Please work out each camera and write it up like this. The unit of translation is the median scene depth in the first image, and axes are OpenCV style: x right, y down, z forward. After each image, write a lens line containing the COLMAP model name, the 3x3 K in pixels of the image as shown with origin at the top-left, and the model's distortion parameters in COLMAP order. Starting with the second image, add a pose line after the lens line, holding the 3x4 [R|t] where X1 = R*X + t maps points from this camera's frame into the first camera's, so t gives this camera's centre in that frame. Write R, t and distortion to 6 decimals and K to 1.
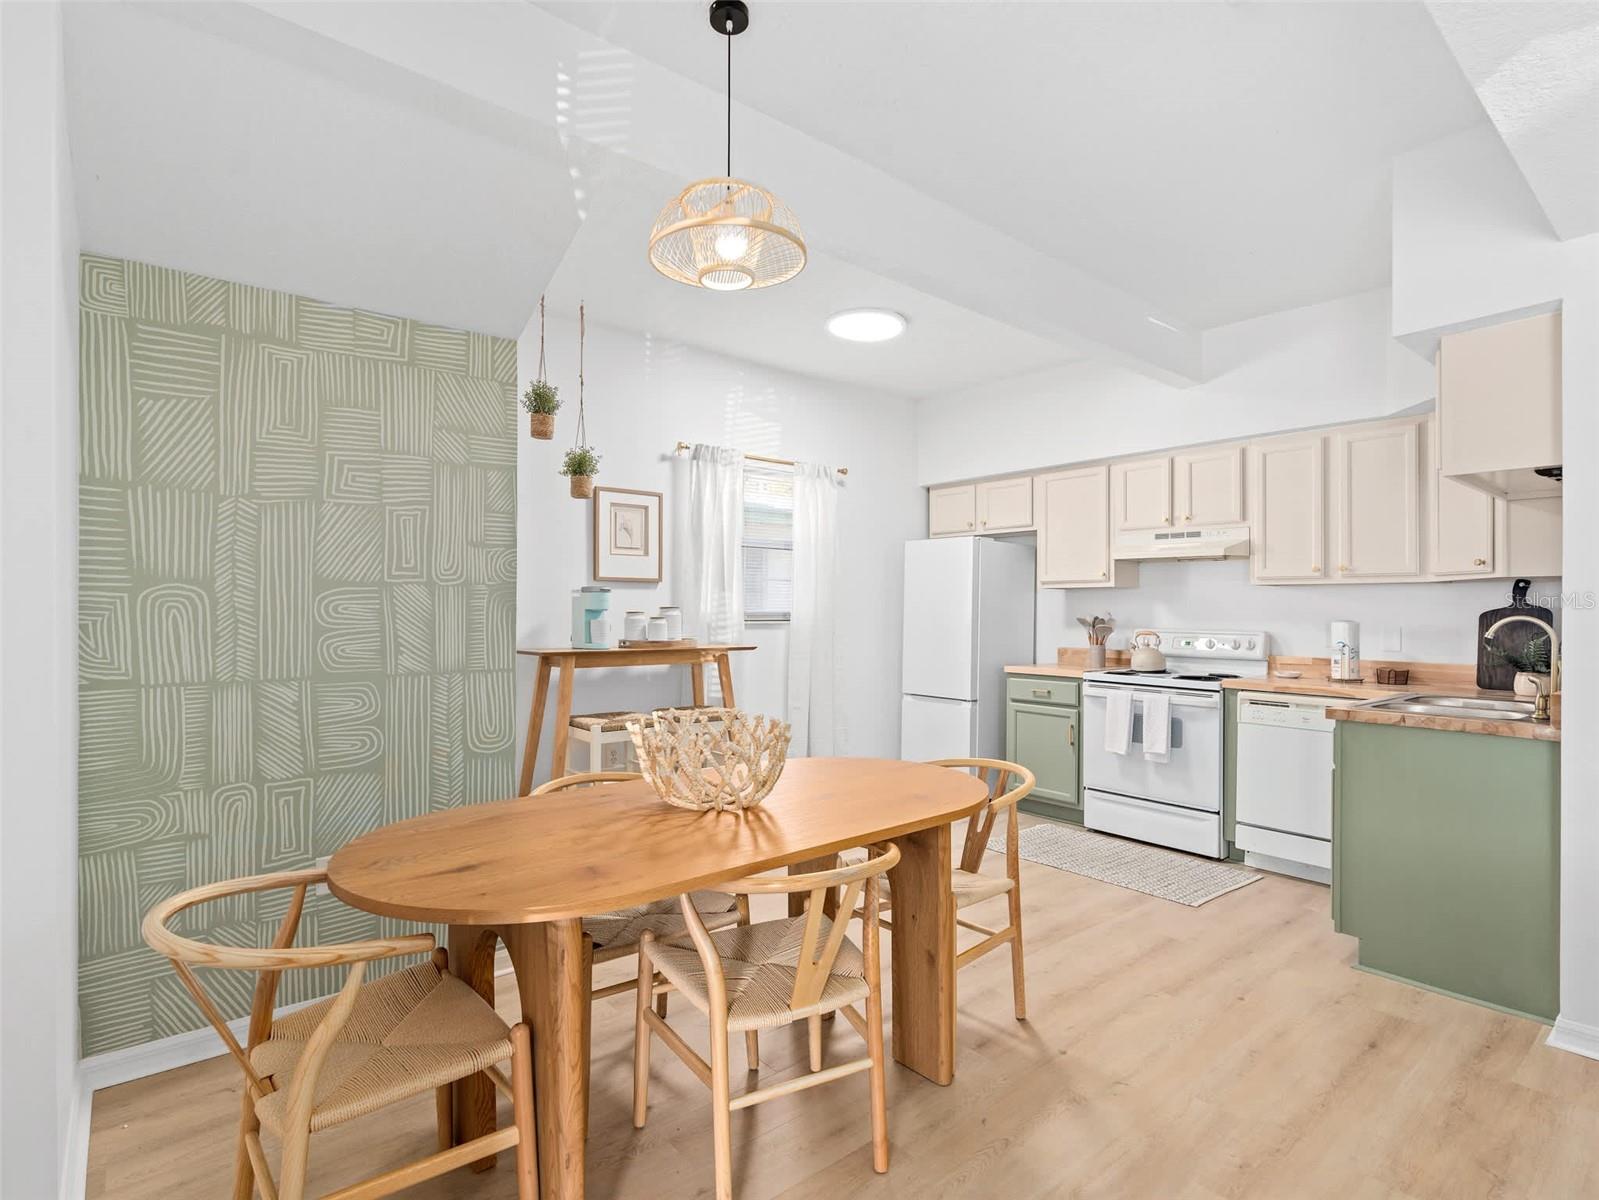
lens RADIAL K [[818.7, 0, 791.6], [0, 818.7, 600.4], [0, 0, 1]] dist [-0.009815, 0.004895]
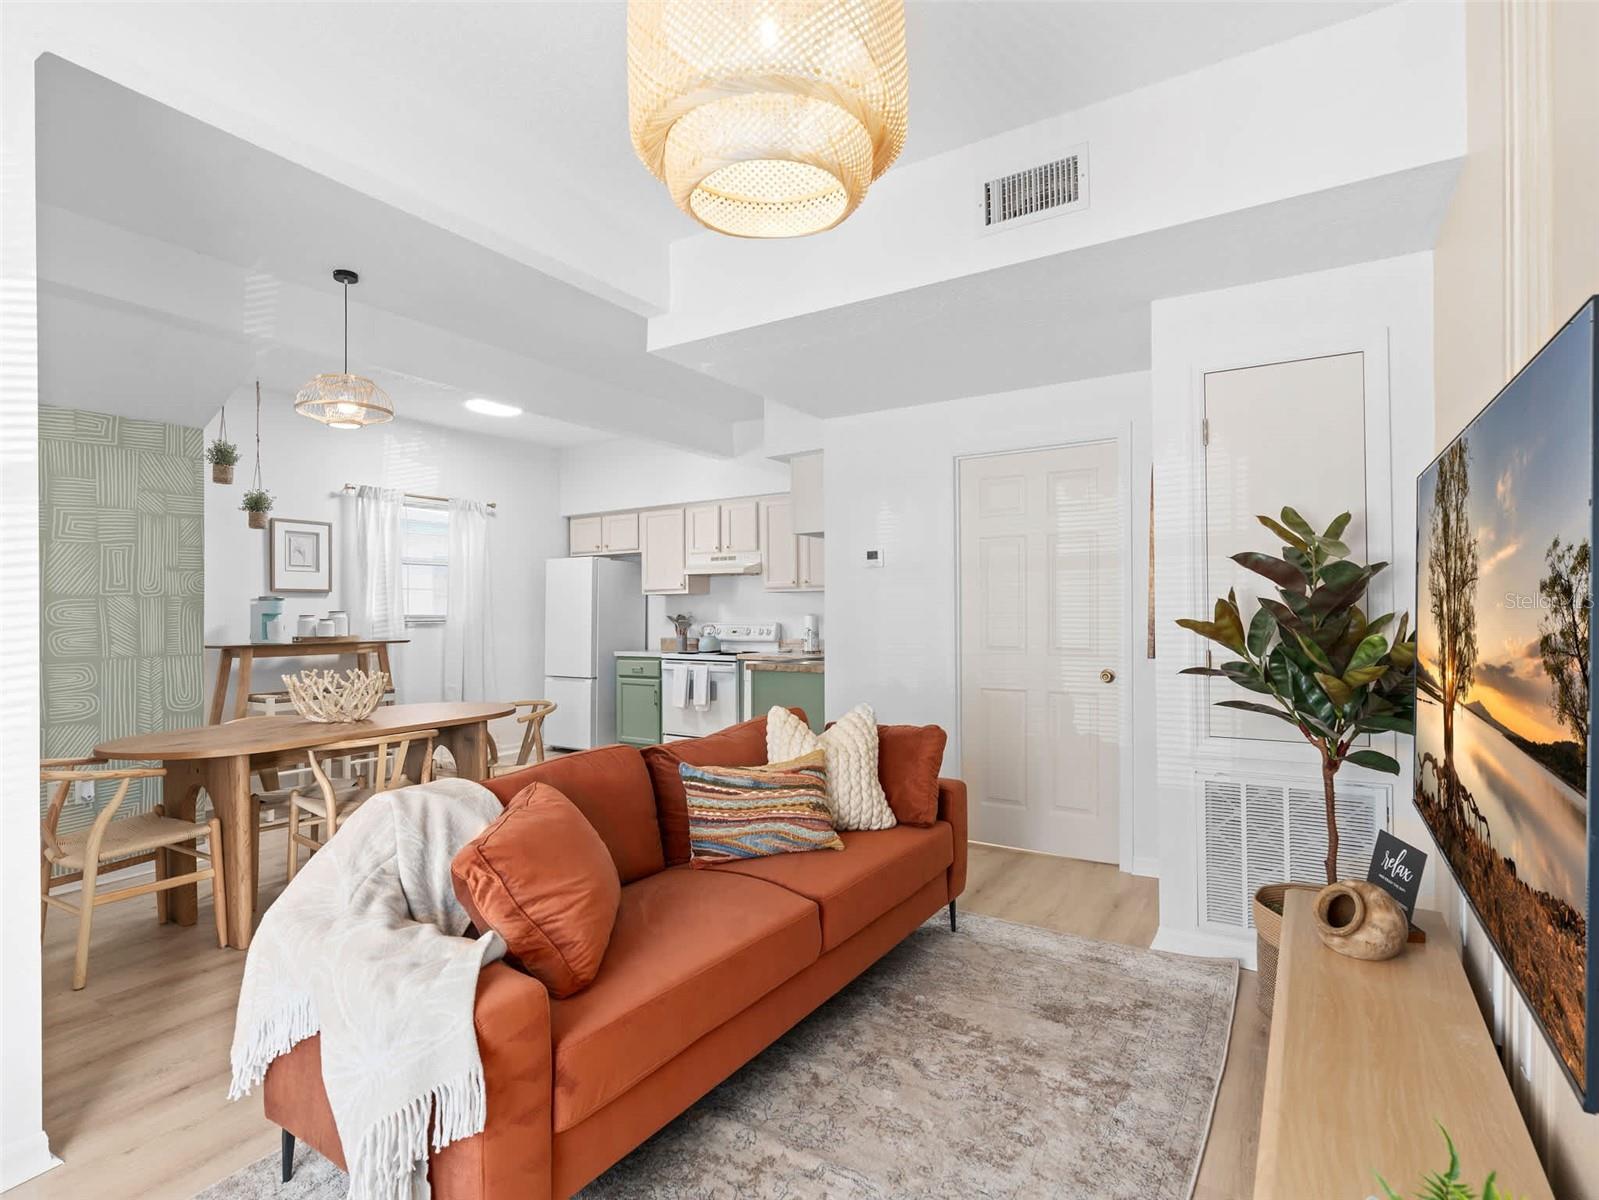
lens RADIAL K [[818.7, 0, 794.0], [0, 818.7, 599.3], [0, 0, 1]] dist [-0.009815, 0.004895]
pose [[0.950220, -0.007618, 0.311488, 0.143369], [0.009675, 0.999940, -0.005060, 0.002793], [-0.311431, 0.007822, 0.950237, -0.483876]]
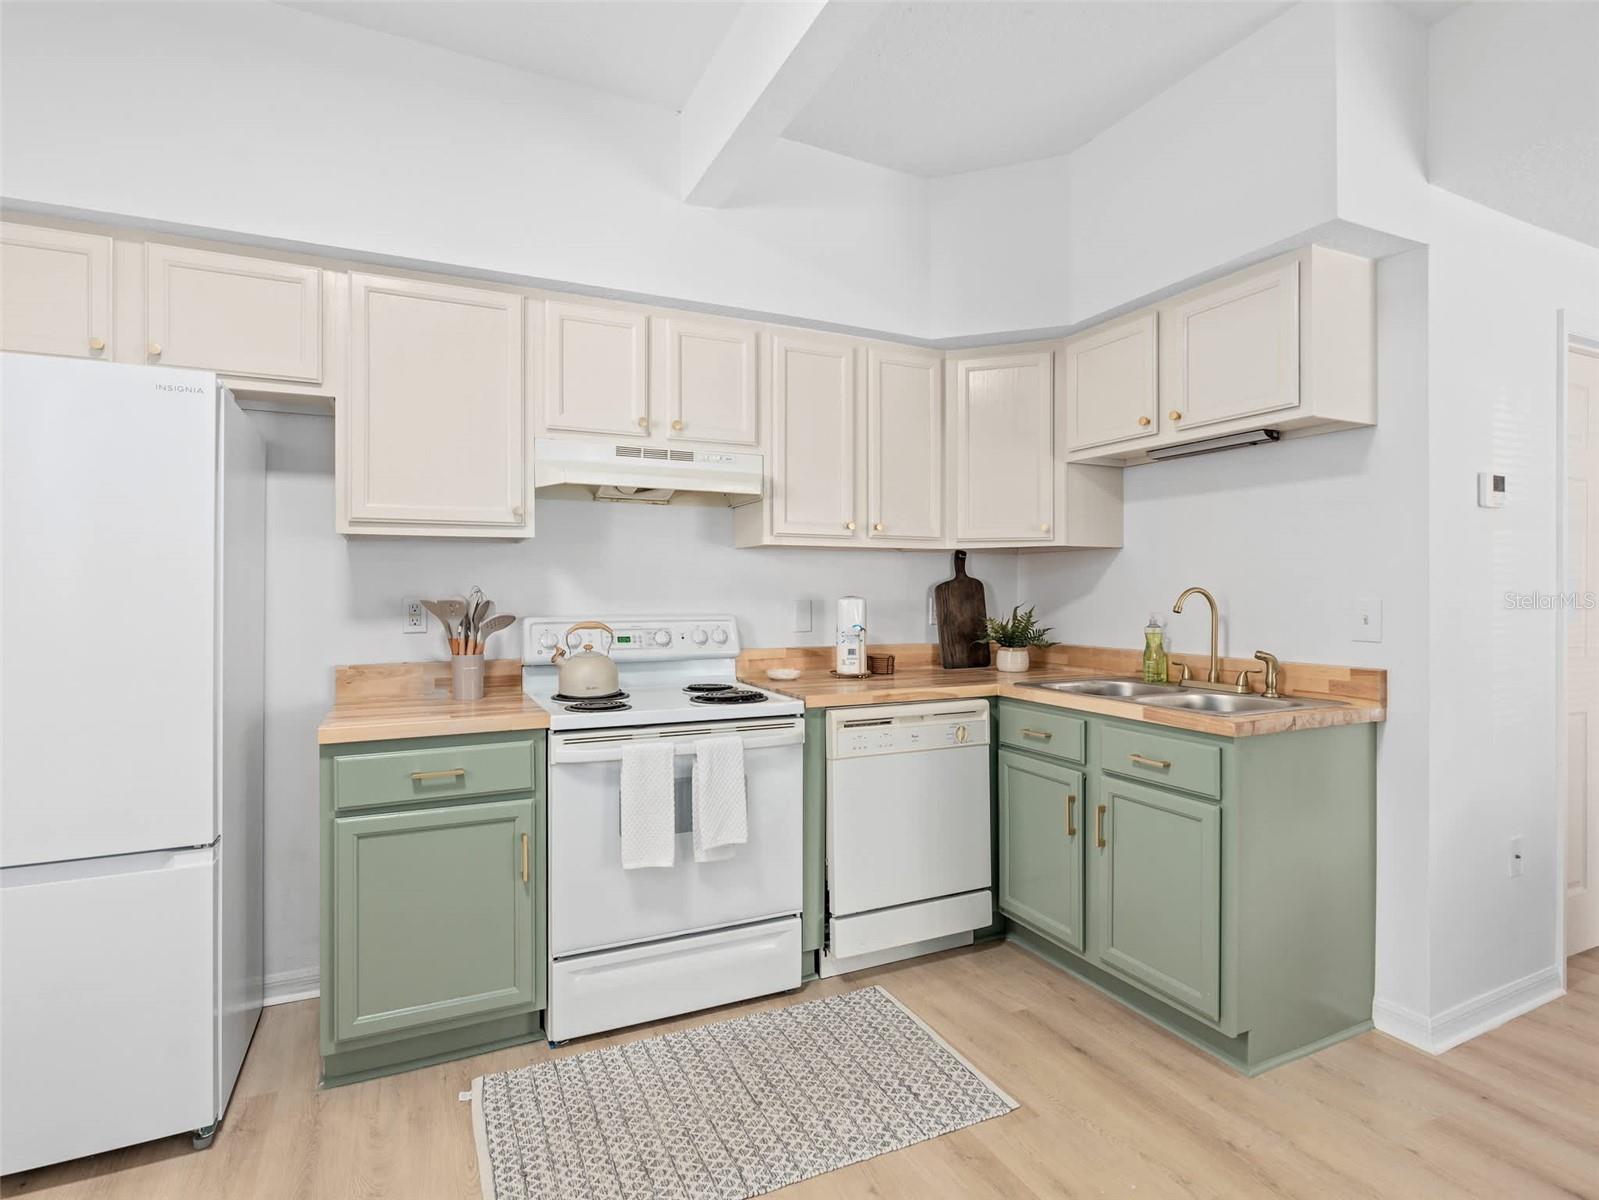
lens RADIAL K [[818.7, 0, 799.9], [0, 818.7, 589.1], [0, 0, 1]] dist [-0.009815, 0.004895]
pose [[0.236746, -0.005859, 0.971554, -0.071183], [-0.008565, 0.999930, 0.008118, 0.011513], [-0.971534, -0.010244, 0.236680, 0.828834]]
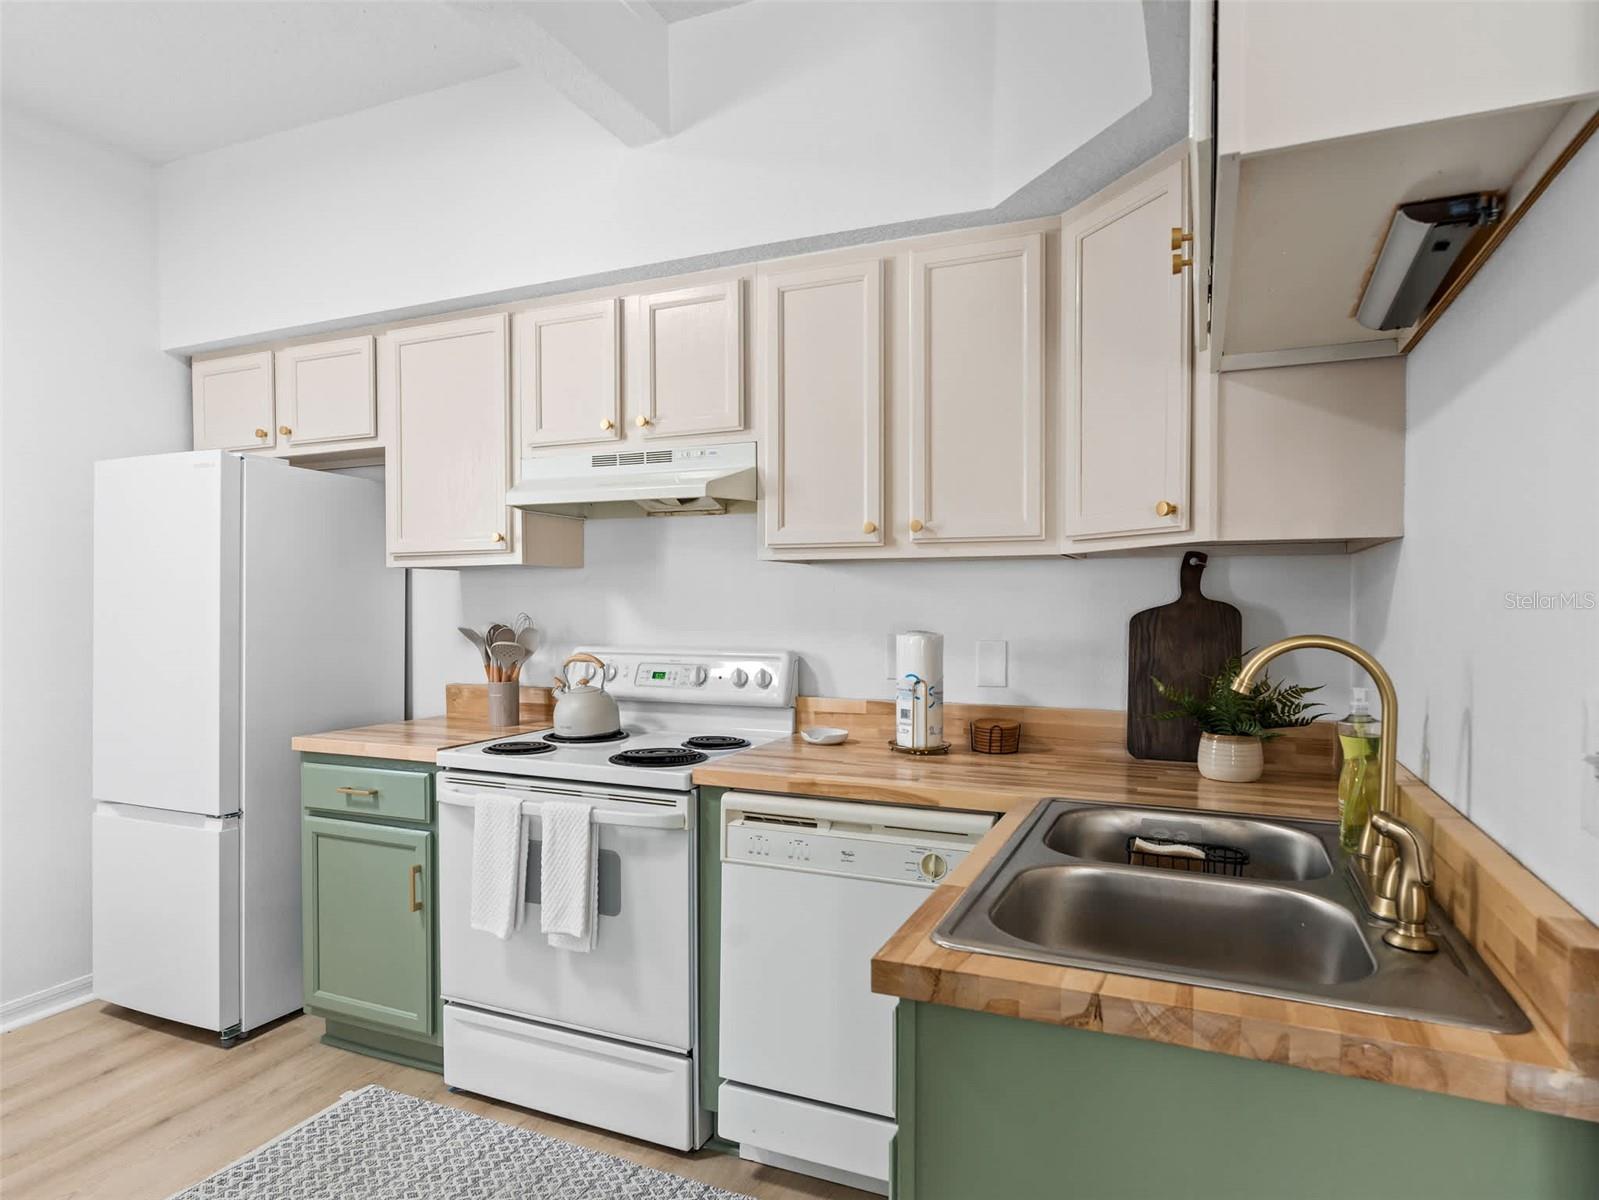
lens RADIAL K [[934.4, 0, 800.4], [0, 934.4, 620.5], [0, 0, 1]] dist [-0.006579, 0.000094]
pose [[0.889002, -0.018826, 0.457516, 0.331008], [0.002744, 0.999356, 0.035791, -0.002799], [-0.457895, -0.030563, 0.888481, 0.493991]]
